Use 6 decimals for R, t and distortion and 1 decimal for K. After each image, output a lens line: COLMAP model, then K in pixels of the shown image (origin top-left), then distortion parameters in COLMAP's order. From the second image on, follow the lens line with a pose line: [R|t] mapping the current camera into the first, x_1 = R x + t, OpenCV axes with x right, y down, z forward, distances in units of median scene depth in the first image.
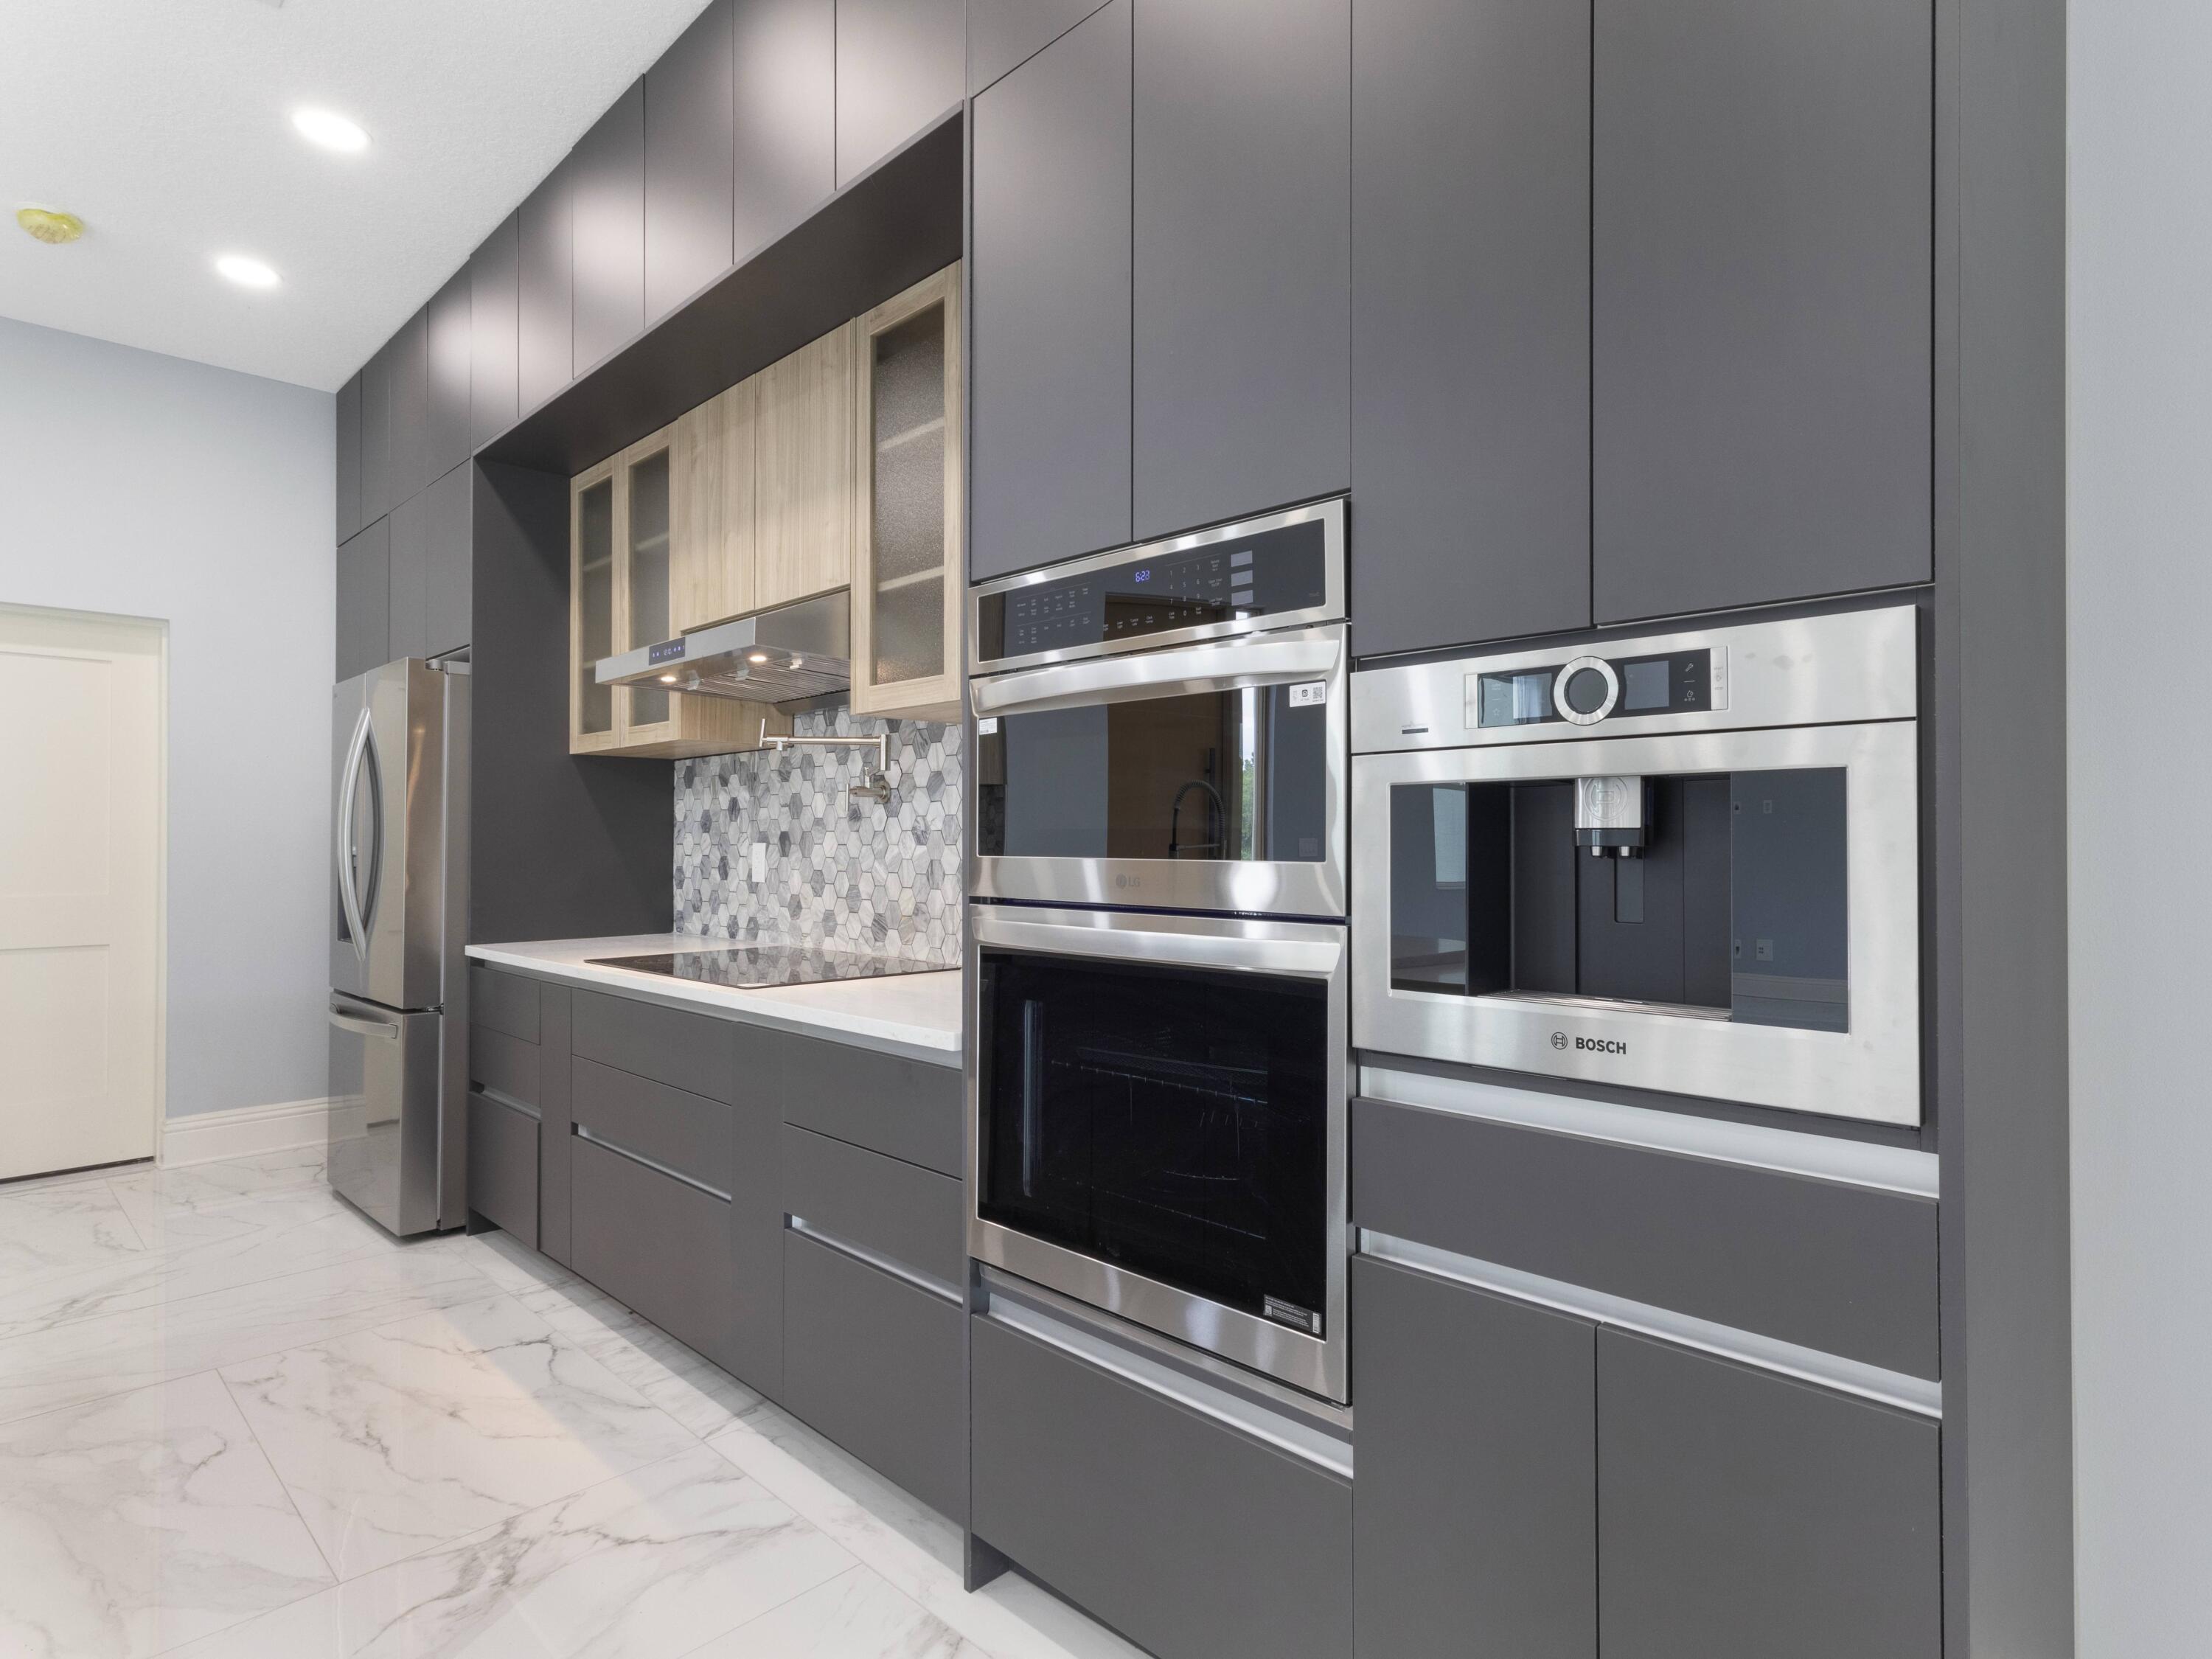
lens RADIAL K [[1175.4, 0, 1231.3], [0, 1175.4, 837.6], [0, 0, 1]] dist [0.002343, 0.002276]
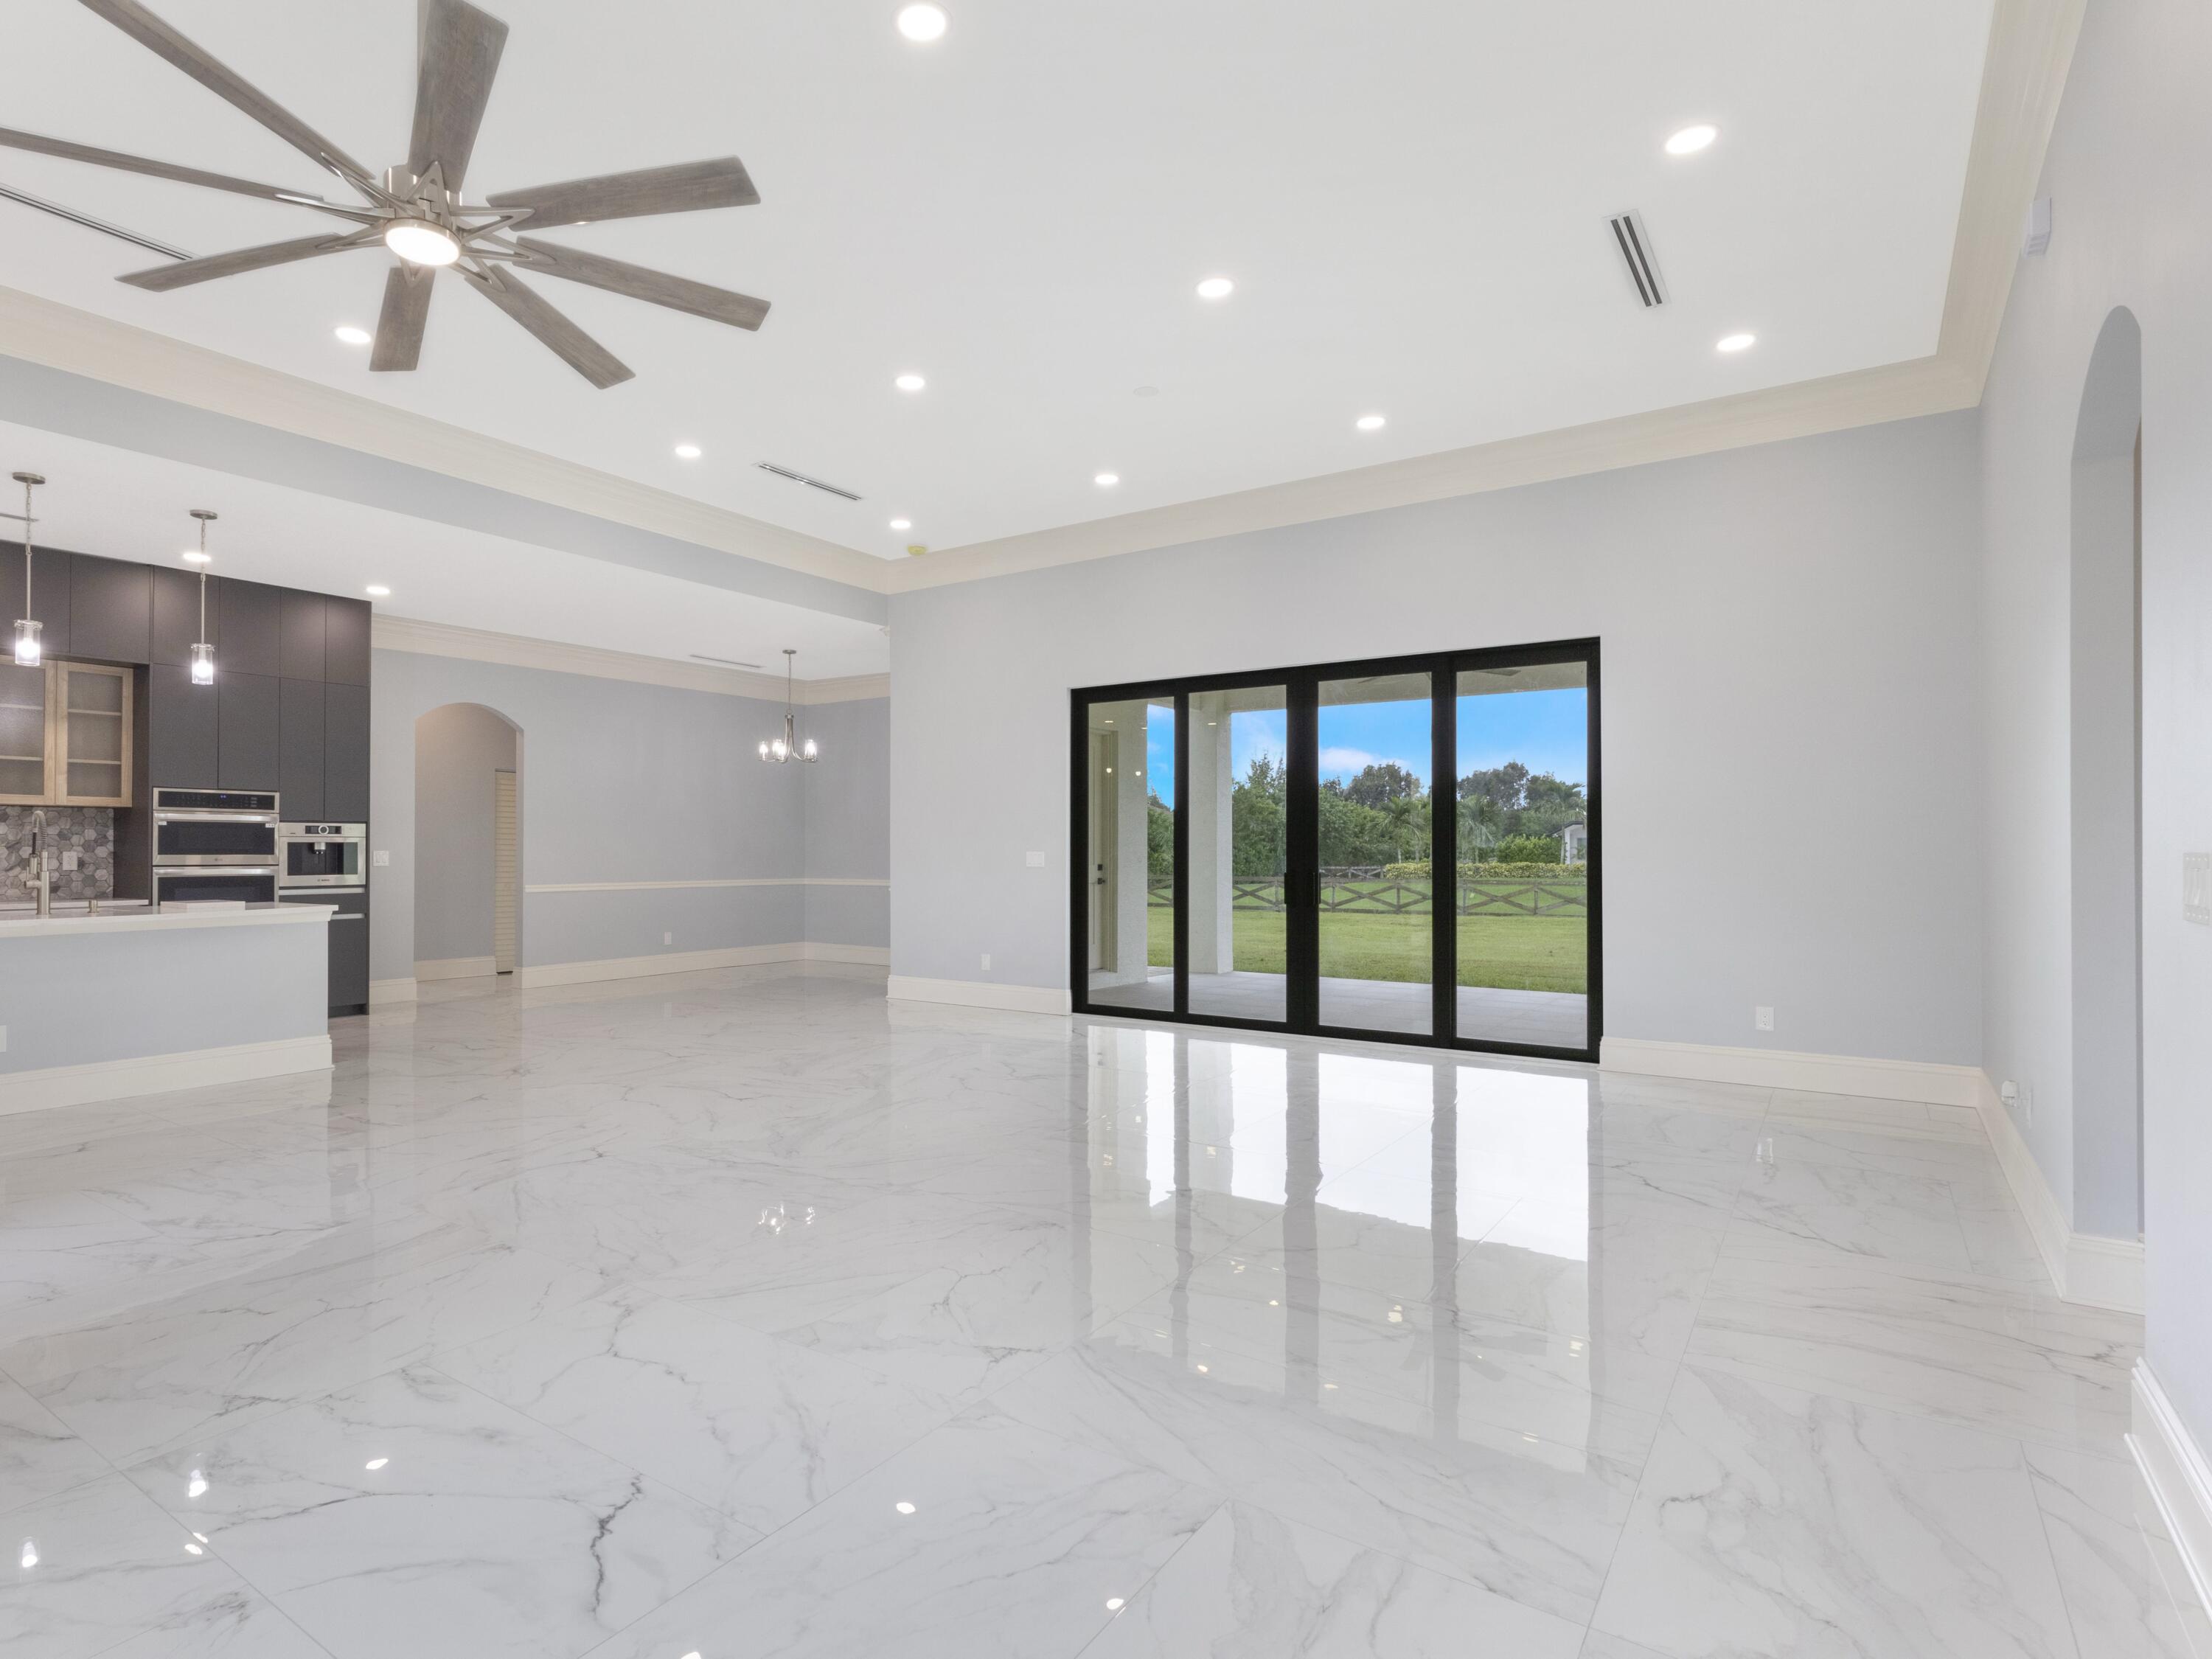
lens RADIAL K [[1183.0, 0, 975.7], [0, 1183.0, 841.0], [0, 0, 1]] dist [0.005886, 0.002040]
pose [[-0.073440, 0.009572, 0.997254, -2.896691], [-0.002615, 0.999949, -0.009790, 0.000323], [-0.997296, -0.003327, -0.073411, -0.971528]]
